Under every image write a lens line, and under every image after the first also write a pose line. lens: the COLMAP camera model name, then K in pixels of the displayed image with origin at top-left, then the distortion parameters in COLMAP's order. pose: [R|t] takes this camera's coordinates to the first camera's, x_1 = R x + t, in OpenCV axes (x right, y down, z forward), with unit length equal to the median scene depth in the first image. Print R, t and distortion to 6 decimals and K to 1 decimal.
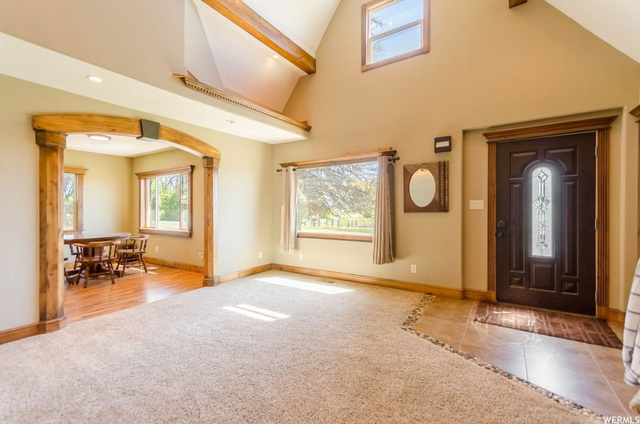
lens RADIAL K [[277.2, 0, 321.9], [0, 277.2, 209.5], [0, 0, 1]] dist [0.002822, -0.000089]
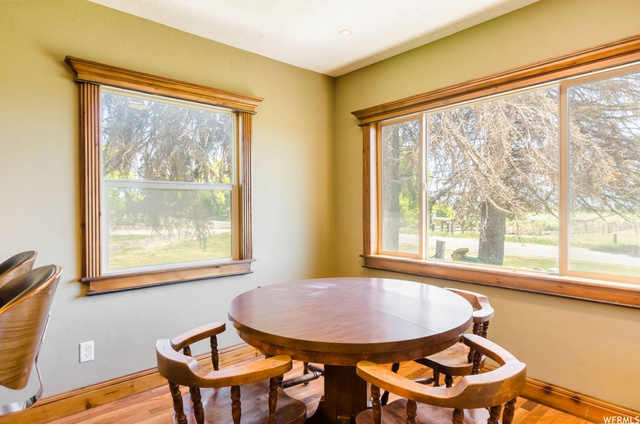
lens RADIAL K [[376.7, 0, 321.7], [0, 376.7, 210.3], [0, 0, 1]] dist [0.001083, -0.001342]
pose [[0.966377, 0.001939, -0.257124, -1.071502], [0.000947, 0.999938, 0.011099, -0.000921], [0.257129, -0.010970, 0.966315, 0.890492]]
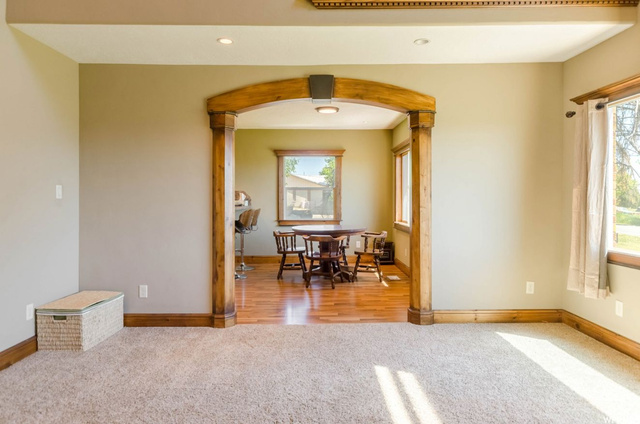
lens RADIAL K [[404.5, 0, 314.0], [0, 404.5, 197.5], [0, 0, 1]] dist [0.000379, -0.002740]
pose [[0.558305, 0.002862, -0.829631, 0.242907], [-0.003297, 0.999994, 0.001230, 0.001100], [0.829629, 0.002049, 0.558311, 0.374672]]
